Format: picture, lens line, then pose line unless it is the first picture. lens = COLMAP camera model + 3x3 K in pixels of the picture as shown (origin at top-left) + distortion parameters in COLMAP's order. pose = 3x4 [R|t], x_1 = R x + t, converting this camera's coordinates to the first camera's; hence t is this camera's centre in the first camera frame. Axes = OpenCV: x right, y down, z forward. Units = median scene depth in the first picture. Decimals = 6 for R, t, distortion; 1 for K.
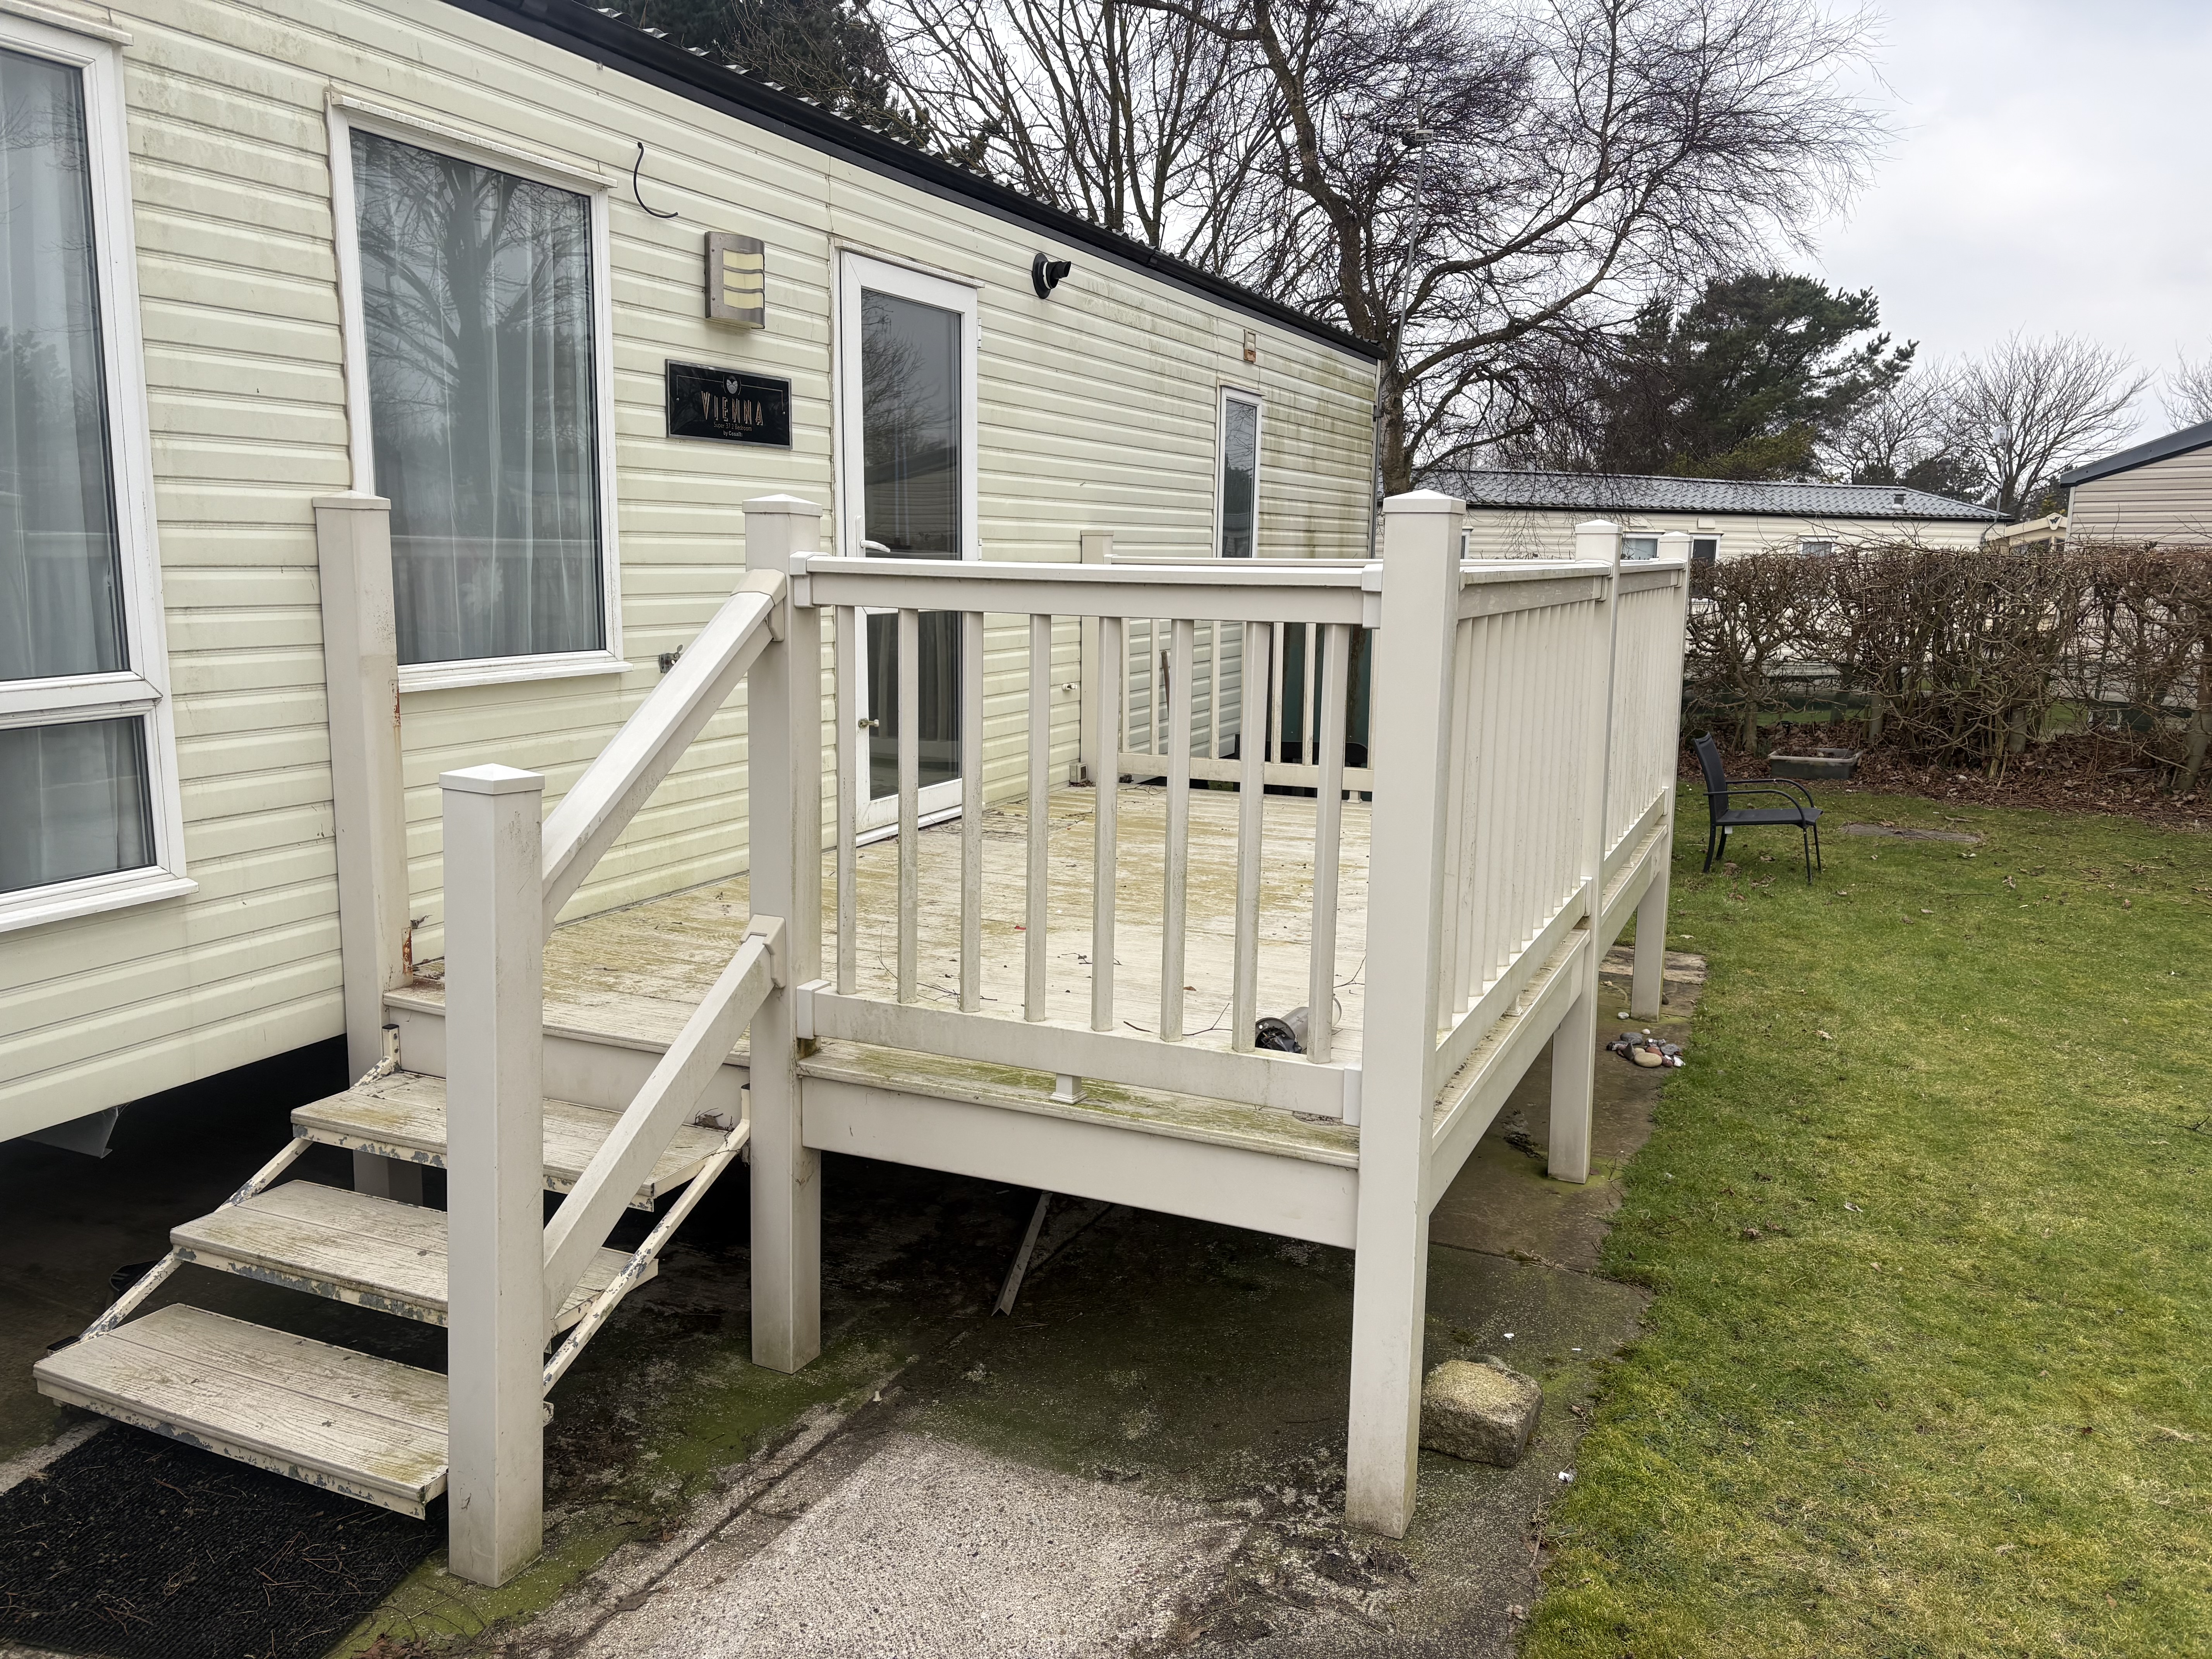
lens RADIAL K [[1667.7, 0, 1101.8], [0, 1667.7, 809.4], [0, 0, 1]] dist [0.033968, -0.011477]
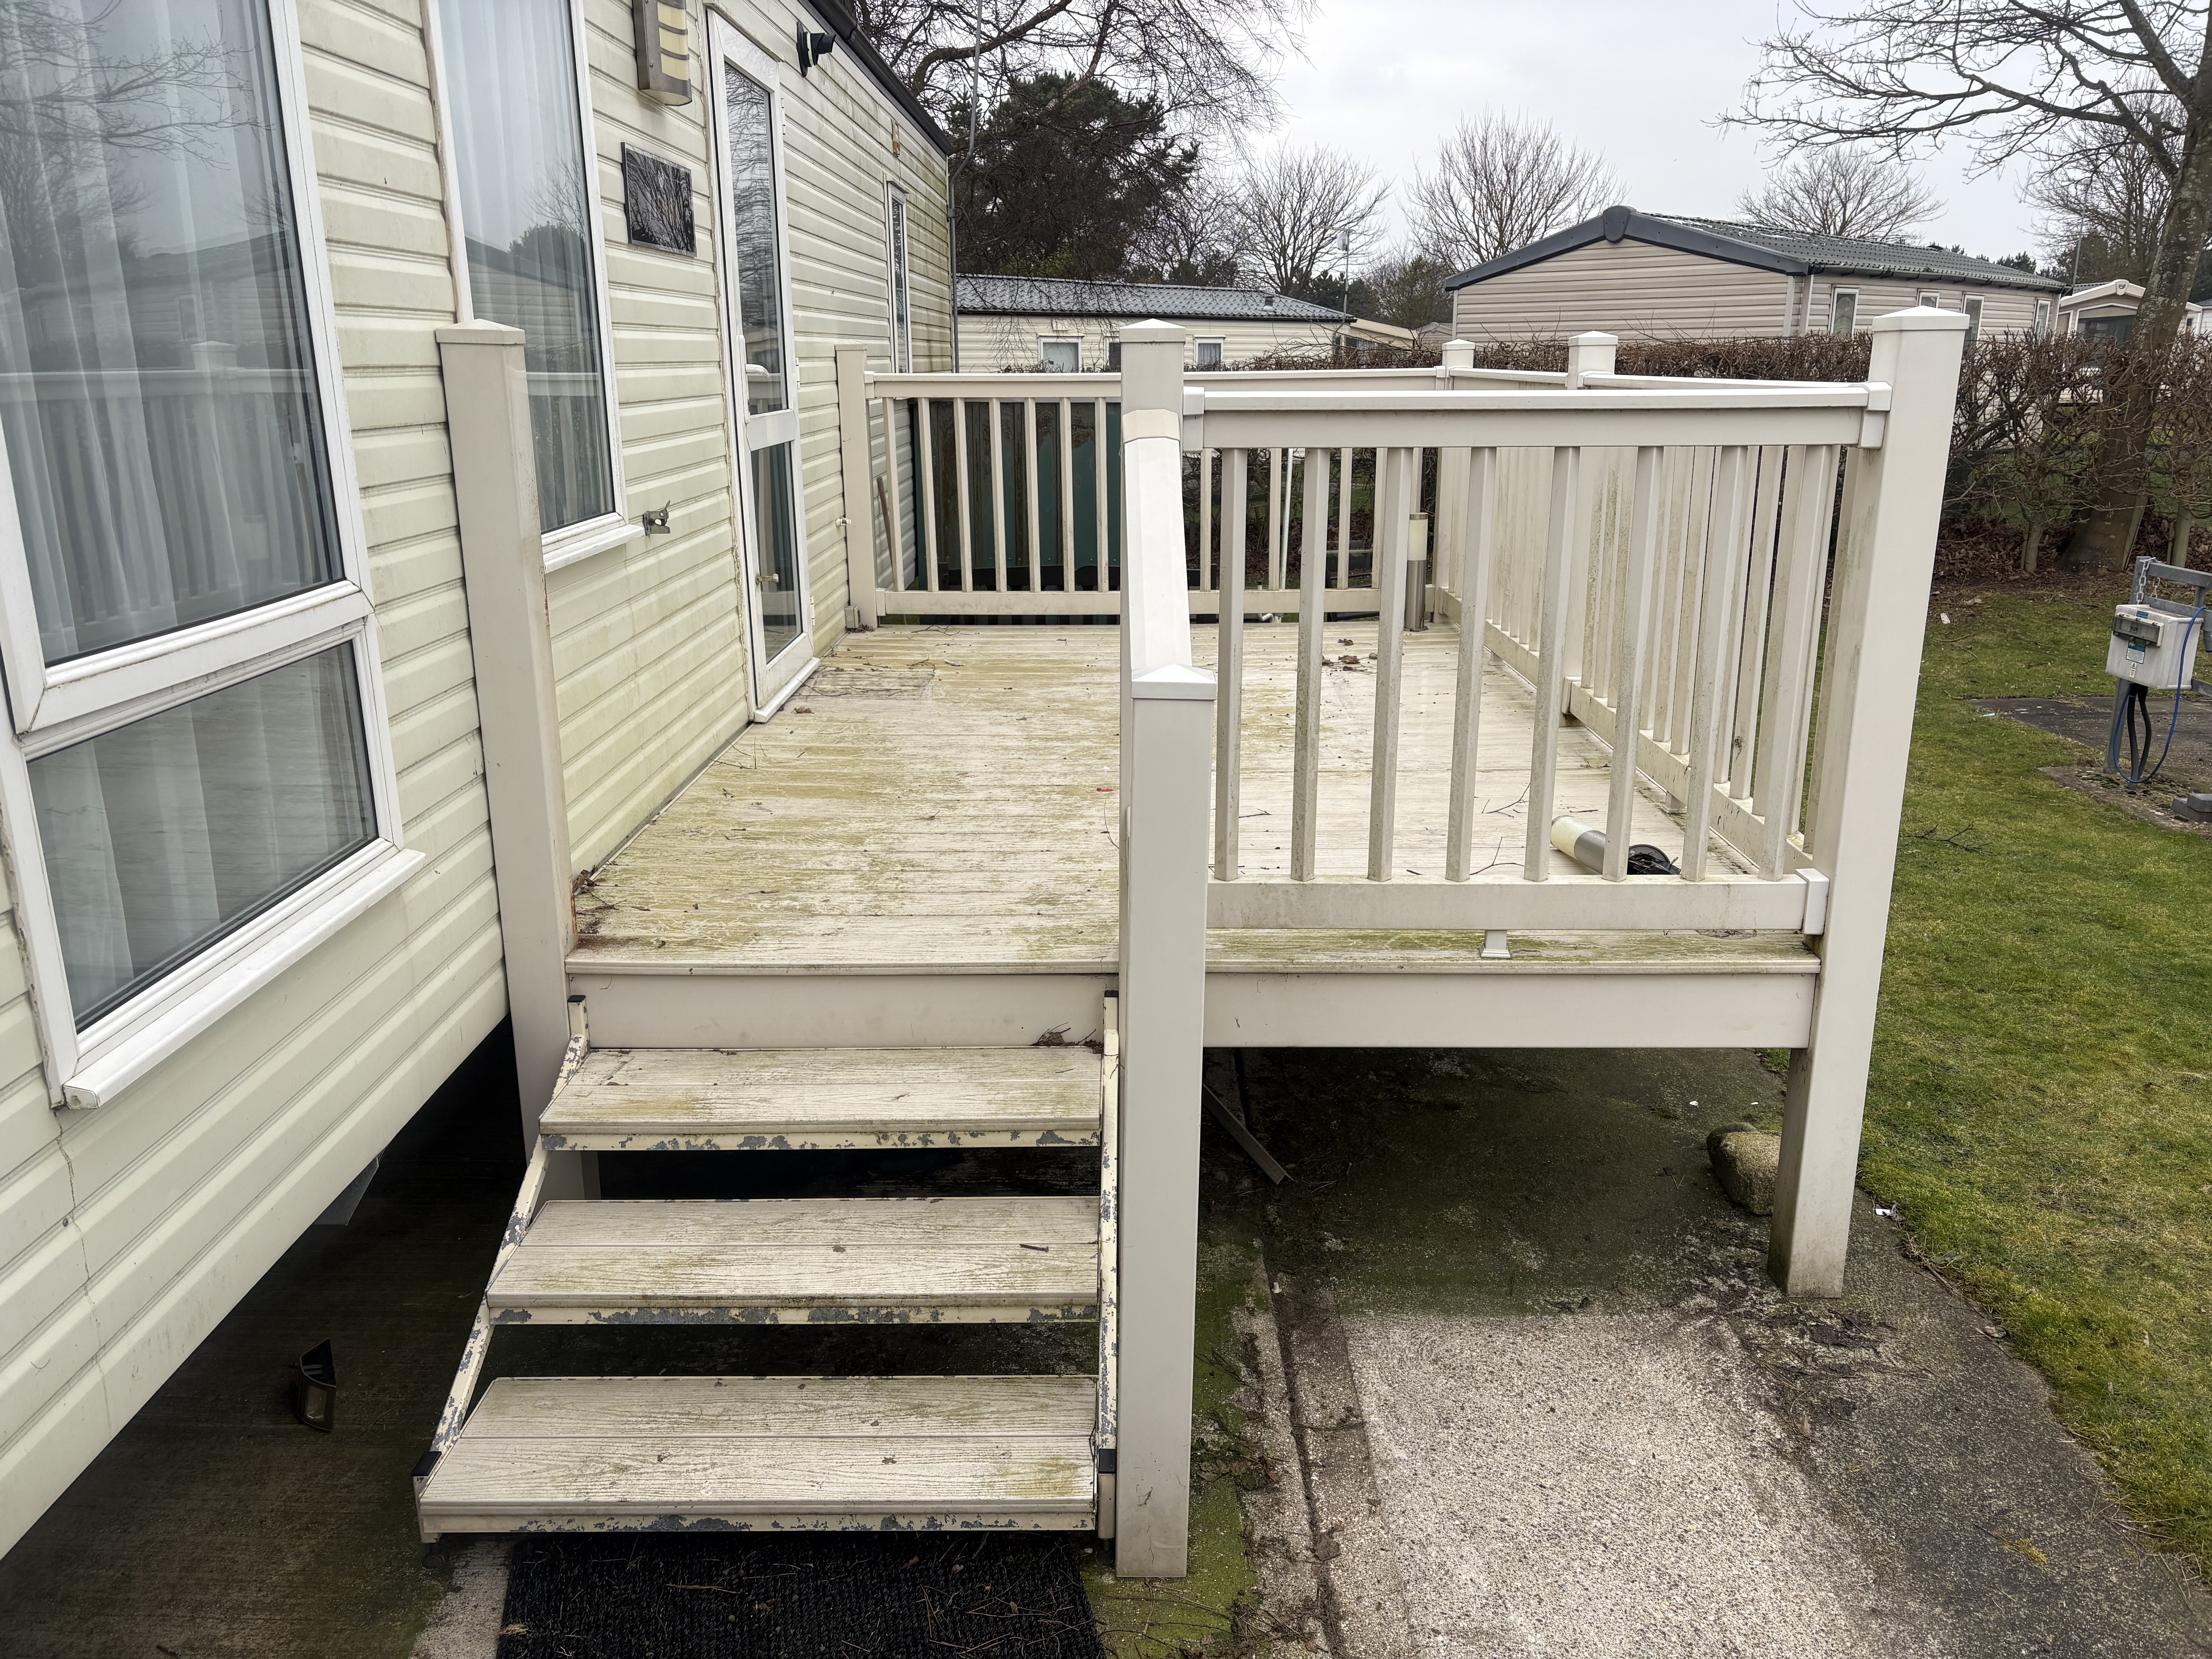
lens RADIAL K [[1667.7, 0, 1105.6], [0, 1667.7, 831.7], [0, 0, 1]] dist [0.033968, -0.011477]
pose [[0.915794, -0.128634, 0.380491, -0.559502], [0.080772, 0.986957, 0.139257, -0.048789], [-0.393442, -0.096797, 0.914239, 0.190731]]
